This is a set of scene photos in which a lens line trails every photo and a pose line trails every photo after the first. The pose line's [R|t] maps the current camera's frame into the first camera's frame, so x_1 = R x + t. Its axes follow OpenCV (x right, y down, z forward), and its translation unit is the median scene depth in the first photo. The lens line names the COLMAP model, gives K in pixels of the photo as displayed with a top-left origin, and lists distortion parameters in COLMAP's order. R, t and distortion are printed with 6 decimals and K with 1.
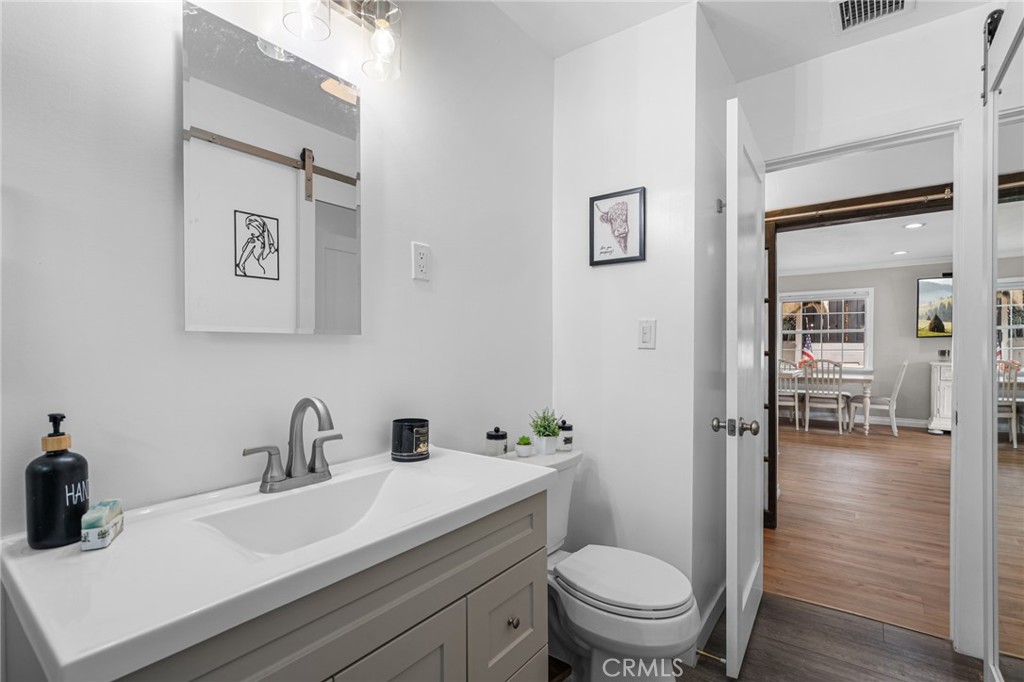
lens RADIAL K [[472.0, 0, 521.0], [0, 472.0, 351.5], [0, 0, 1]] dist [-0.004140, 0.002892]
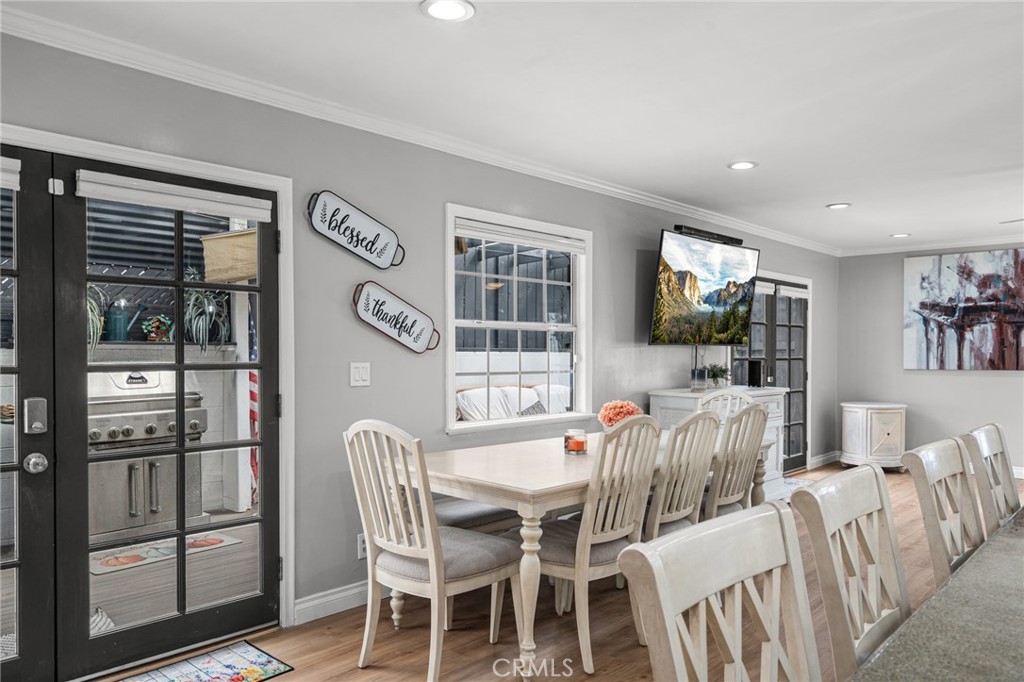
lens RADIAL K [[749.4, 0, 511.3], [0, 749.4, 362.9], [0, 0, 1]] dist [0.006454, 0.001667]
pose [[0.104335, -0.020739, 0.994326, 0.028737], [0.007001, 0.999773, 0.020118, -0.024024], [-0.994518, 0.004862, 0.104456, 0.993859]]
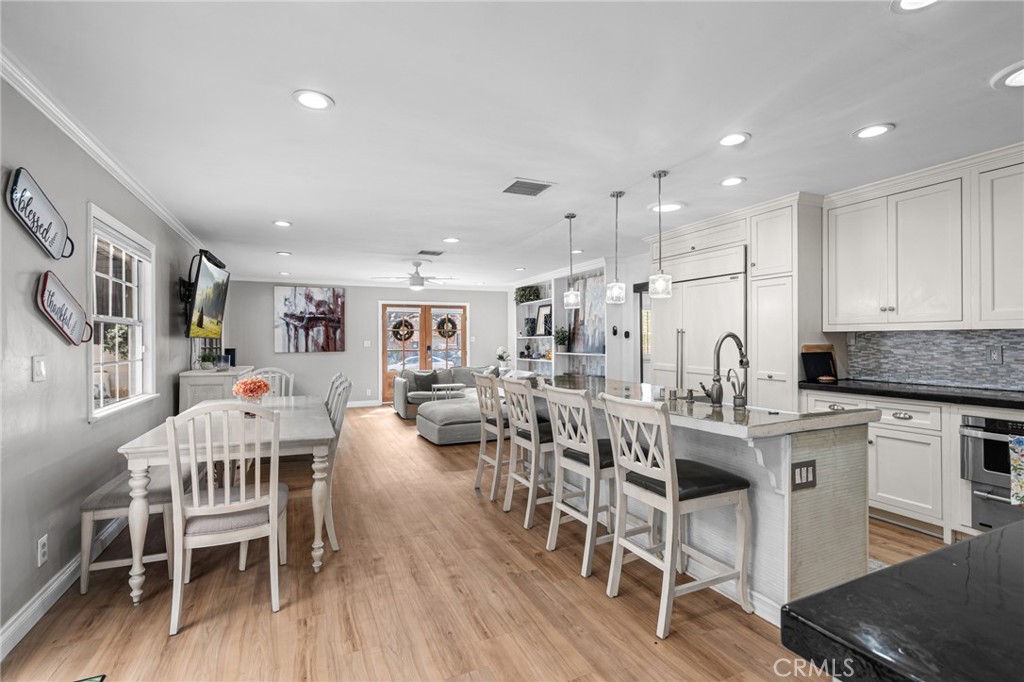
lens RADIAL K [[472.0, 0, 514.6], [0, 472.0, 335.8], [0, 0, 1]] dist [-0.004140, 0.002892]
pose [[-0.875002, 0.004751, 0.484097, 0.112735], [0.004779, 0.999988, -0.001175, -0.025548], [-0.484096, 0.001285, -0.875014, 1.268738]]
